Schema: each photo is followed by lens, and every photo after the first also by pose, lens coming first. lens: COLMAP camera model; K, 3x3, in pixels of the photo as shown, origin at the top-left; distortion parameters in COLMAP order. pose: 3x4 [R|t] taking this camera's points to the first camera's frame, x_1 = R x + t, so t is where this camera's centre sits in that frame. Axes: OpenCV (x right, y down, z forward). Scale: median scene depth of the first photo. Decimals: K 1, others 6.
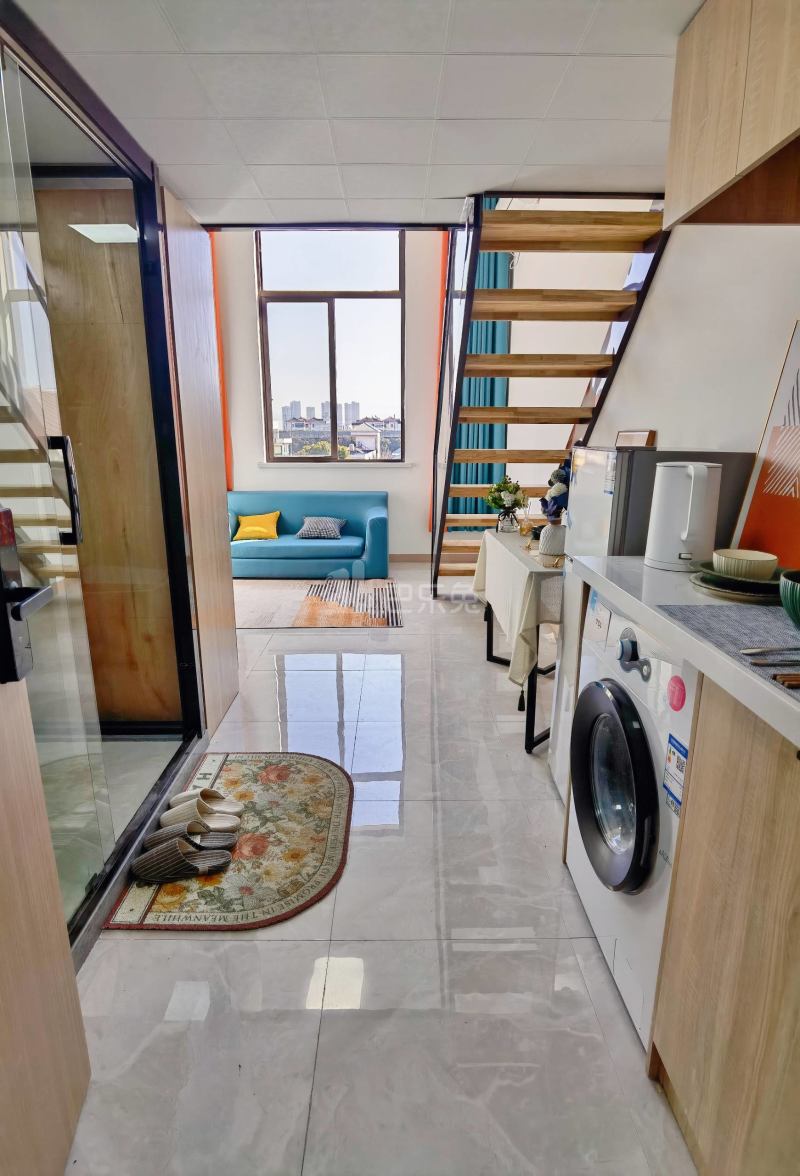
lens RADIAL K [[598.9, 0, 400.0], [0, 598.9, 588.0], [0, 0, 1]] dist [-0.030423, -0.000270]
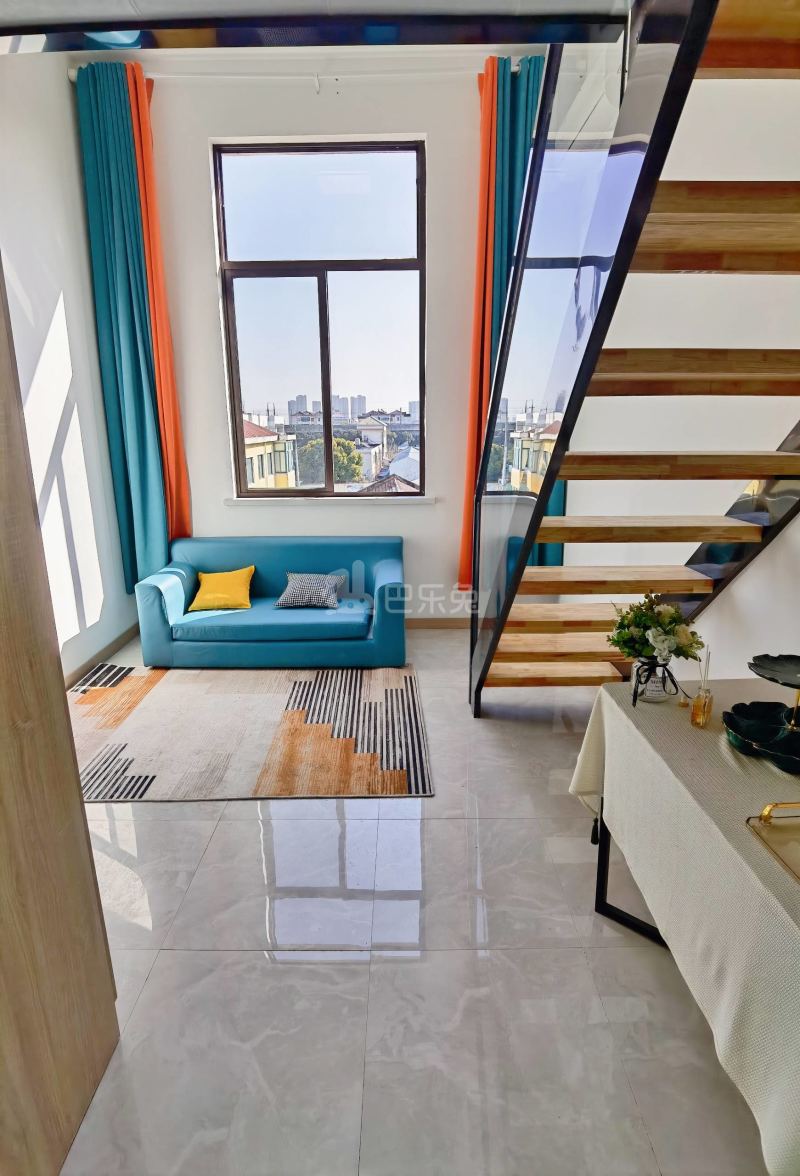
lens RADIAL K [[610.0, 0, 398.5], [0, 610.0, 586.8], [0, 0, 1]] dist [-0.022837, -0.000679]
pose [[0.999862, -0.005927, -0.015536, -0.015046], [0.005962, 0.999980, 0.002247, -0.109179], [0.015522, -0.002339, 0.999877, 0.273787]]
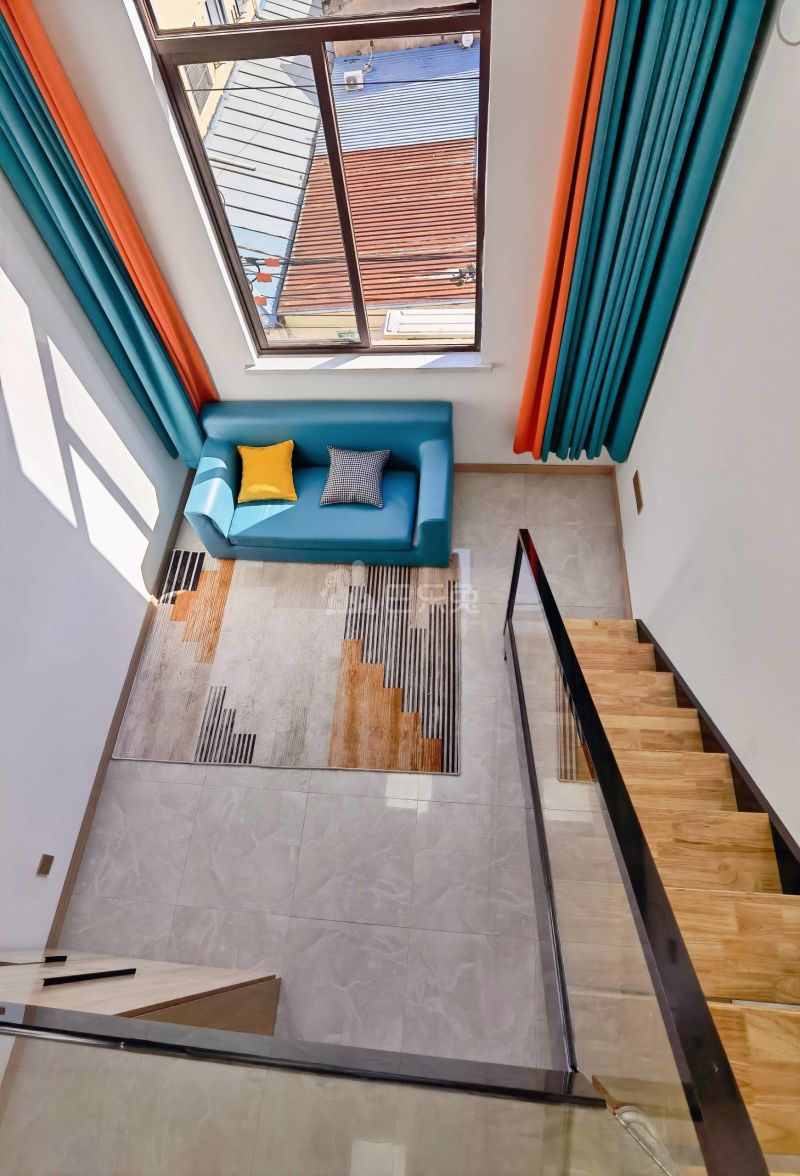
lens RADIAL K [[598.9, 0, 400.0], [0, 598.9, 588.0], [0, 0, 1]] dist [-0.030423, -0.000270]
pose [[0.992137, 0.037070, -0.119542, 0.008501], [0.060549, 0.693759, 0.717658, -0.514970], [0.109537, -0.719253, 0.686059, 0.440586]]
